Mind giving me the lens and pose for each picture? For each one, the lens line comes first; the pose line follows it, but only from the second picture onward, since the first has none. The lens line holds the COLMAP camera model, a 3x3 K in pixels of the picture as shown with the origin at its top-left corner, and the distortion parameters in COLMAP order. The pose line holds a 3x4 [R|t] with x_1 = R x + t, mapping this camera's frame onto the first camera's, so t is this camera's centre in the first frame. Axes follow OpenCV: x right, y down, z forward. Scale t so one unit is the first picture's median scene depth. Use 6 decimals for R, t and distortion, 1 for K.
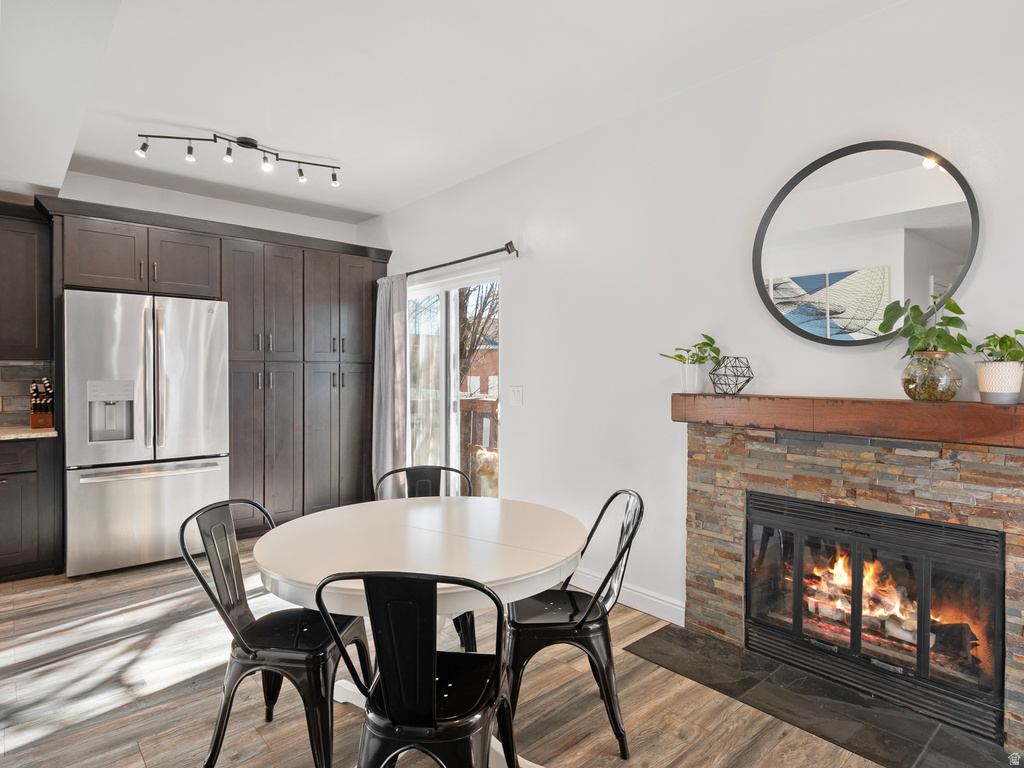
lens RADIAL K [[574.5, 0, 507.3], [0, 574.5, 384.4], [0, 0, 1]] dist [-0.008277, 0.007094]
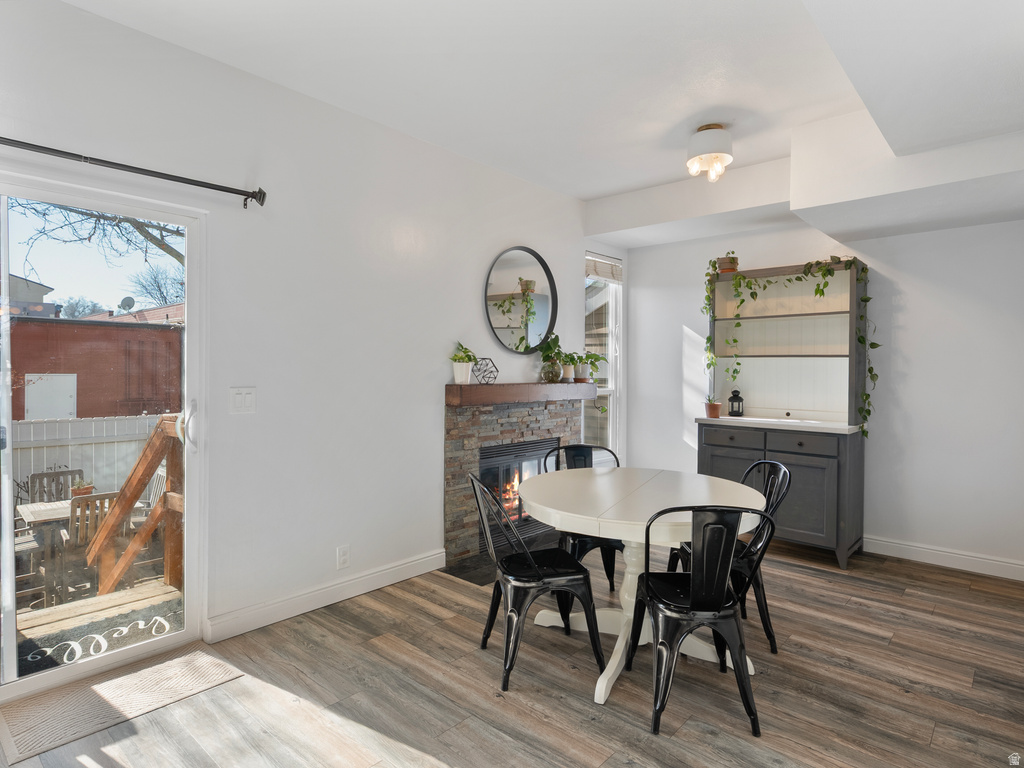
lens RADIAL K [[574.5, 0, 511.7], [0, 574.5, 377.8], [0, 0, 1]] dist [-0.008277, 0.007094]
pose [[-0.116483, -0.019577, 0.993000, -1.047538], [0.011150, 0.999717, 0.021018, -0.027341], [-0.993130, 0.013520, -0.116232, 1.062012]]
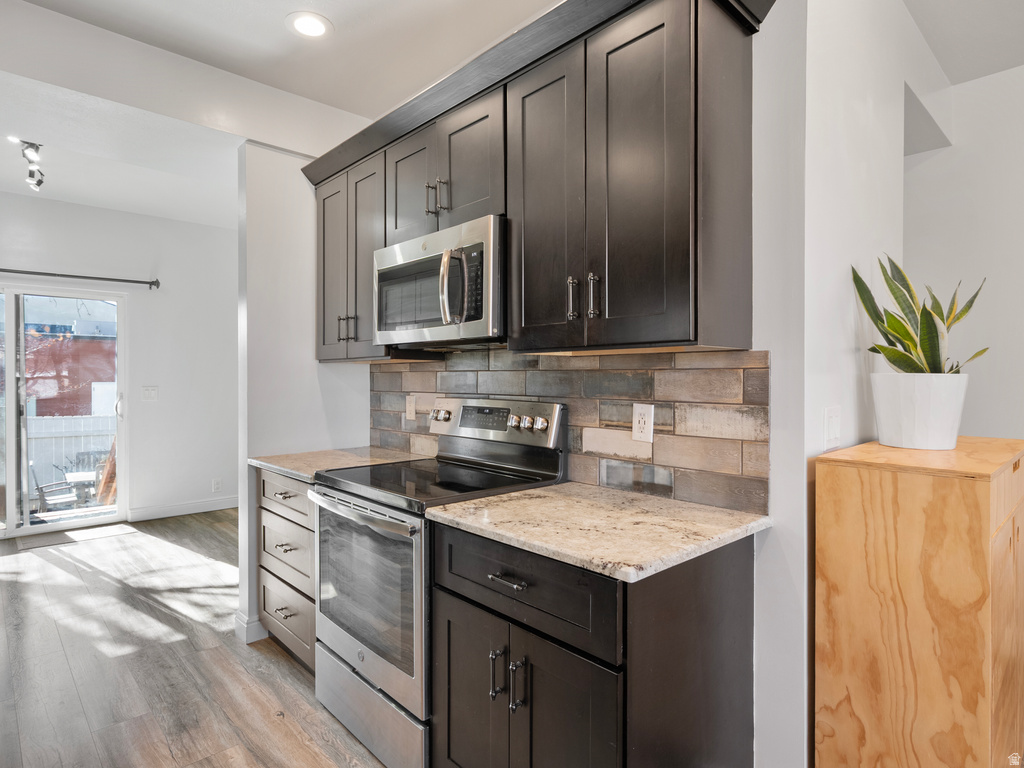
lens RADIAL K [[574.5, 0, 515.3], [0, 574.5, 381.4], [0, 0, 1]] dist [-0.008277, 0.007094]
pose [[-0.025050, -0.013593, 0.999594, -1.896059], [0.017261, 0.999753, 0.014028, -0.016619], [-0.999537, 0.017605, -0.024810, 0.262191]]
